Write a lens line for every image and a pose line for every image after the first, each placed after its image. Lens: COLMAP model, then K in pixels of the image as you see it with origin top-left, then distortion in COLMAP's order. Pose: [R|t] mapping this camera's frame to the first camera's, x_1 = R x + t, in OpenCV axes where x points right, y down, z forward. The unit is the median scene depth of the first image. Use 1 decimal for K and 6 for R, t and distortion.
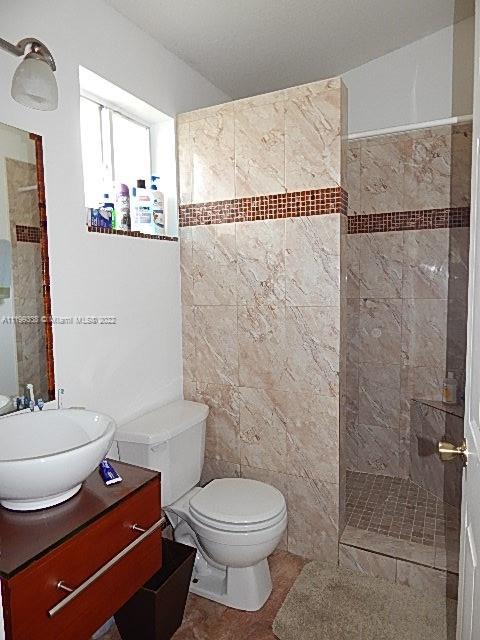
lens RADIAL K [[423.8, 0, 240.0], [0, 423.8, 320.0], [0, 0, 1]] dist [0.008988, -0.002969]
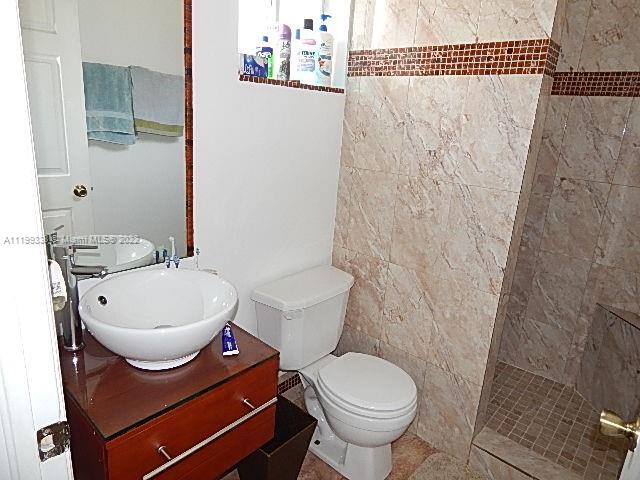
lens RADIAL K [[423.8, 0, 319.0], [0, 423.8, 235.2], [0, 0, 1]] dist [0.008988, -0.002969]
pose [[0.963949, 0.144707, -0.223297, 0.050672], [-0.104164, 0.977437, 0.183759, -0.056907], [0.244850, -0.153875, 0.957273, 0.093291]]
